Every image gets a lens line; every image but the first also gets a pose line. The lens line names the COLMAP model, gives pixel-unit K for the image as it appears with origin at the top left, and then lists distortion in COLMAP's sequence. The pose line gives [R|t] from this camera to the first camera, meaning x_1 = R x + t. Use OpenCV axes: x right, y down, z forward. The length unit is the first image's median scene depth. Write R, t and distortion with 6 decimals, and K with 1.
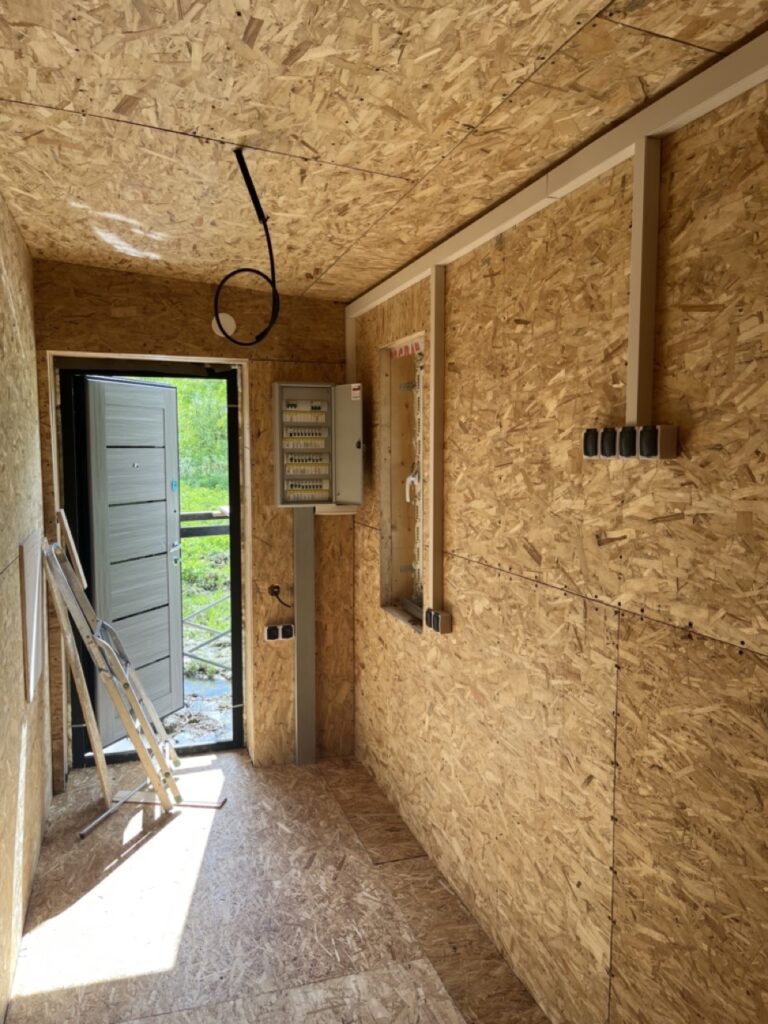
lens RADIAL K [[780.1, 0, 387.3], [0, 780.1, 514.0], [0, 0, 1]] dist [0.060406, -0.076409]
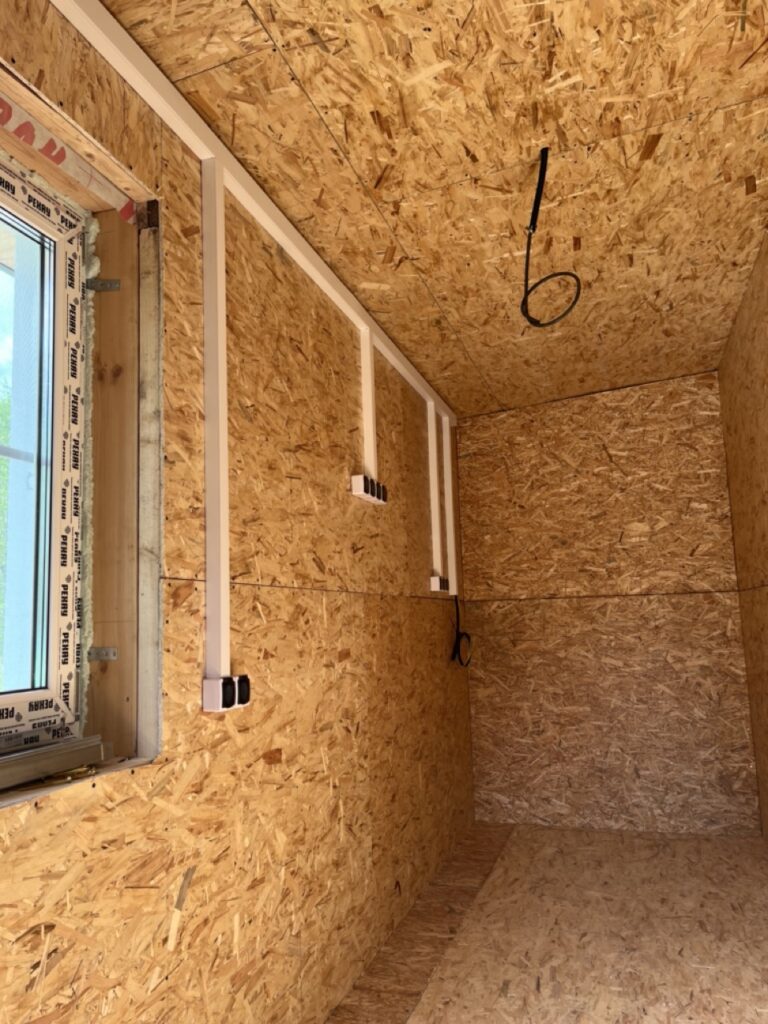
lens RADIAL K [[780.1, 0, 387.3], [0, 780.1, 514.0], [0, 0, 1]] dist [0.060406, -0.076409]
pose [[-0.819111, 0.098658, 0.565087, -0.516647], [0.073713, 0.995035, -0.066873, 0.057928], [-0.568879, -0.013122, -0.822317, 1.821711]]
